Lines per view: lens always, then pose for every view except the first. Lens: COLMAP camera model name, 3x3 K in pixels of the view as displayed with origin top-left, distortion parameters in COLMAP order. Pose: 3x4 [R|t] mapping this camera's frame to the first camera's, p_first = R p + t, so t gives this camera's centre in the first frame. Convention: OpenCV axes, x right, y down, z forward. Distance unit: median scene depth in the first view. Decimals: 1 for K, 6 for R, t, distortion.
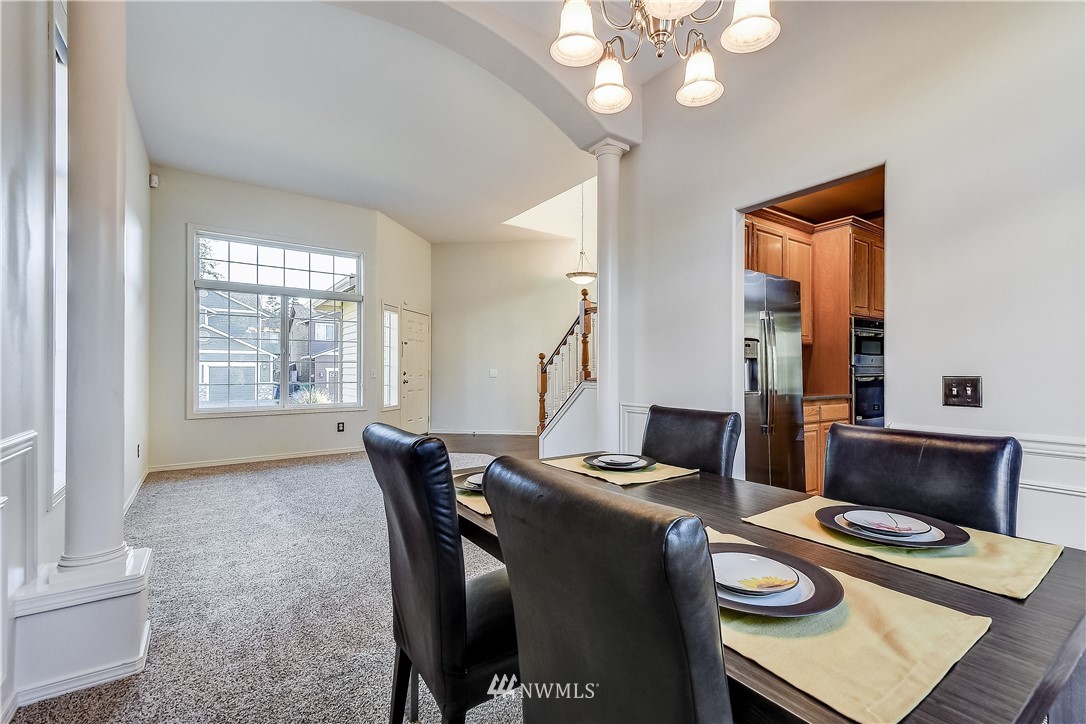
lens RADIAL K [[434.7, 0, 565.5], [0, 434.7, 368.8], [0, 0, 1]] dist [-0.001472, -0.000257]
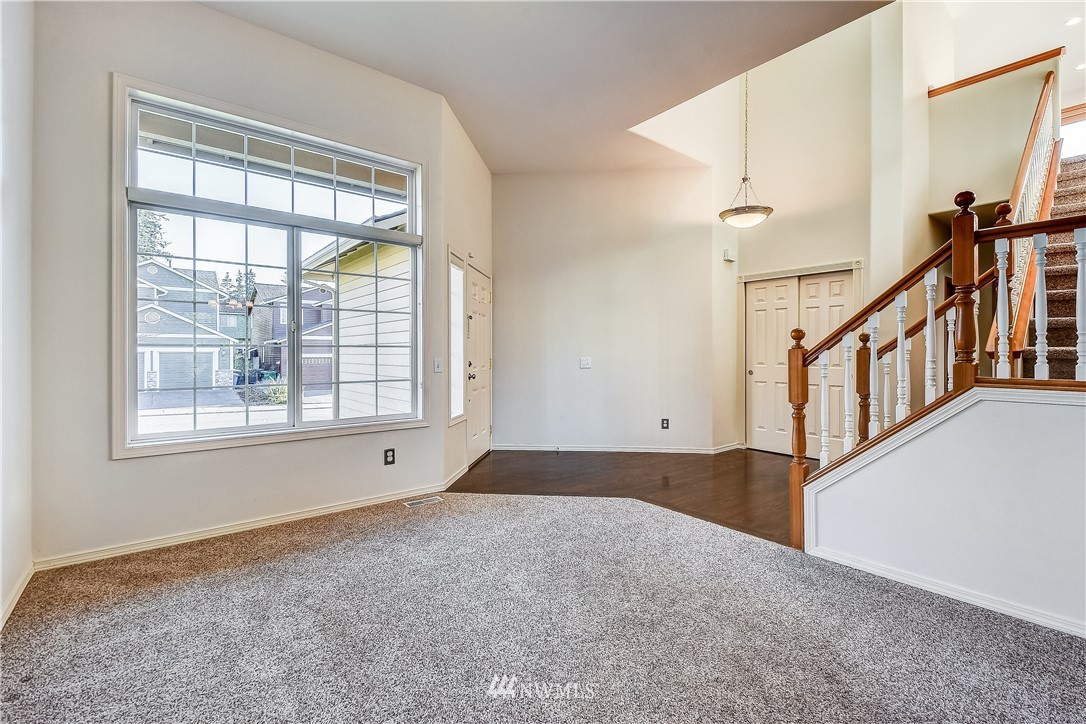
lens RADIAL K [[434.7, 0, 544.3], [0, 434.7, 355.7], [0, 0, 1]] dist [-0.001472, -0.000257]
pose [[0.999276, -0.002123, 0.037988, -0.290285], [0.001930, 0.999985, 0.005130, -0.004400], [-0.037998, -0.005053, 0.999265, 0.356292]]
